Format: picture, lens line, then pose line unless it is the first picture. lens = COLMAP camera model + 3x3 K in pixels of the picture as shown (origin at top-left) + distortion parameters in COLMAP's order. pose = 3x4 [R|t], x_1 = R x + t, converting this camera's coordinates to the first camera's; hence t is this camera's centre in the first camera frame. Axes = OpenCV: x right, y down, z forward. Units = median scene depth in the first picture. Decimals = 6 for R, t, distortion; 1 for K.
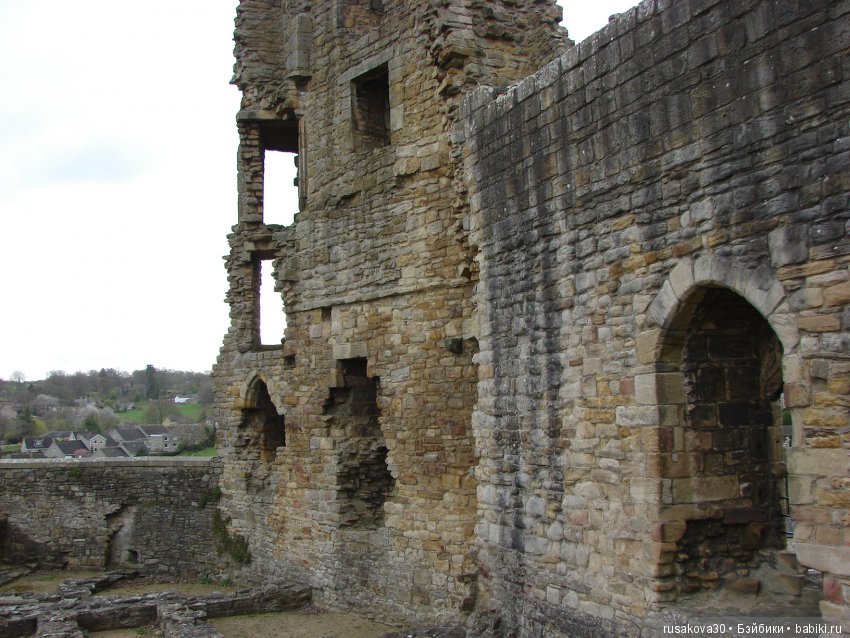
lens RADIAL K [[918.6, 0, 425.0], [0, 918.6, 319.0], [0, 0, 1]] dist [-0.208978, 0.276300]
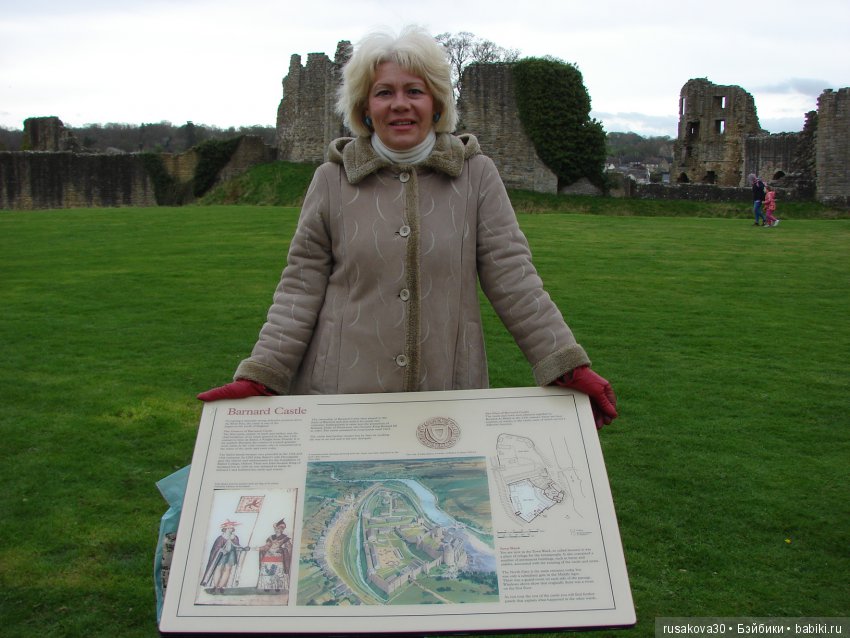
lens RADIAL K [[918.6, 0, 425.0], [0, 918.6, 319.0], [0, 0, 1]] dist [-0.208978, 0.276300]
pose [[0.998262, 0.047364, 0.035076, -2.685121], [-0.054752, 0.965539, 0.254436, -0.525351], [-0.021816, -0.255914, 0.966453, -6.128943]]
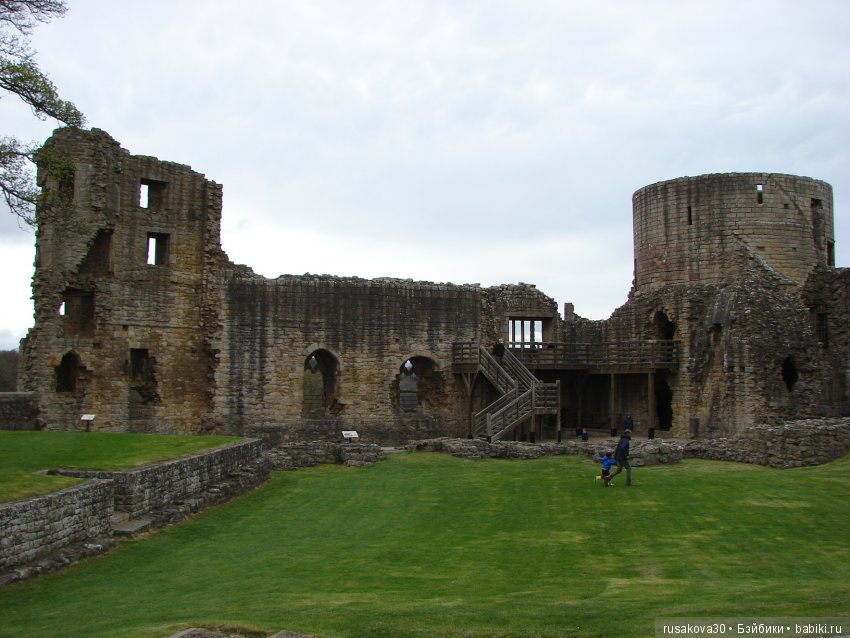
lens RADIAL K [[918.6, 0, 425.0], [0, 918.6, 319.0], [0, 0, 1]] dist [-0.208978, 0.276300]
pose [[-0.040962, 0.095736, 0.994564, -3.356023], [-0.101146, 0.989888, -0.099452, 0.170430], [-0.994028, -0.104670, -0.030865, 0.452675]]
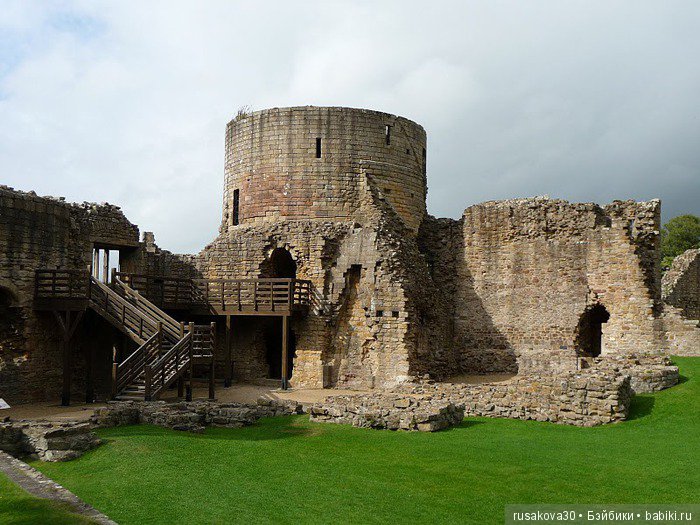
lens RADIAL K [[793.1, 0, 350.0], [0, 793.1, 262.5], [0, 0, 1]] dist [-0.016968, 0.007553]
pose [[-0.661883, 0.079385, 0.745392, -2.081673], [-0.069919, 0.983504, -0.166829, 0.202059], [-0.746339, -0.162539, -0.645413, 1.094158]]
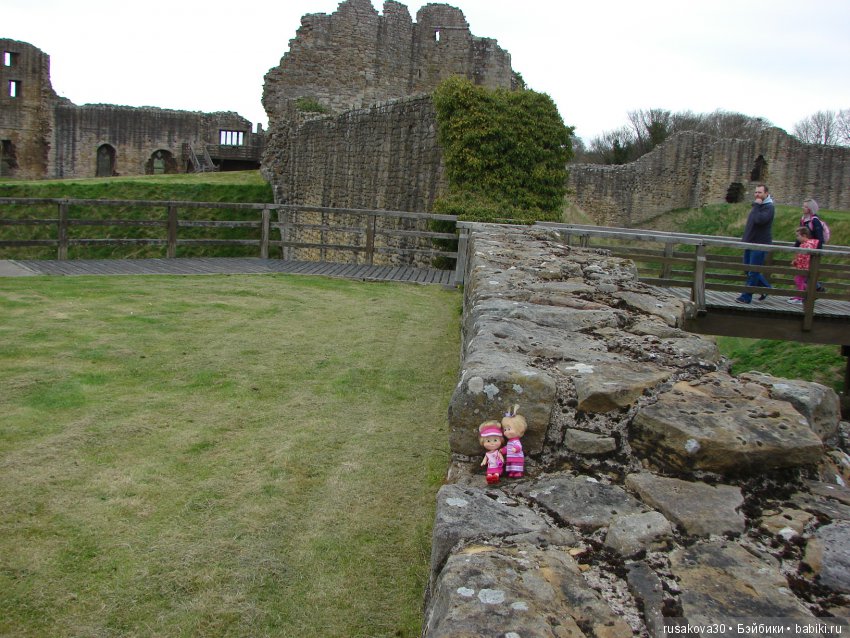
lens RADIAL K [[918.6, 0, 425.0], [0, 918.6, 319.0], [0, 0, 1]] dist [-0.208978, 0.276300]
pose [[-0.101503, -0.129729, 0.986340, -6.782174], [-0.154804, 0.981444, 0.113154, 0.133360], [-0.982717, -0.141204, -0.119702, -0.996100]]
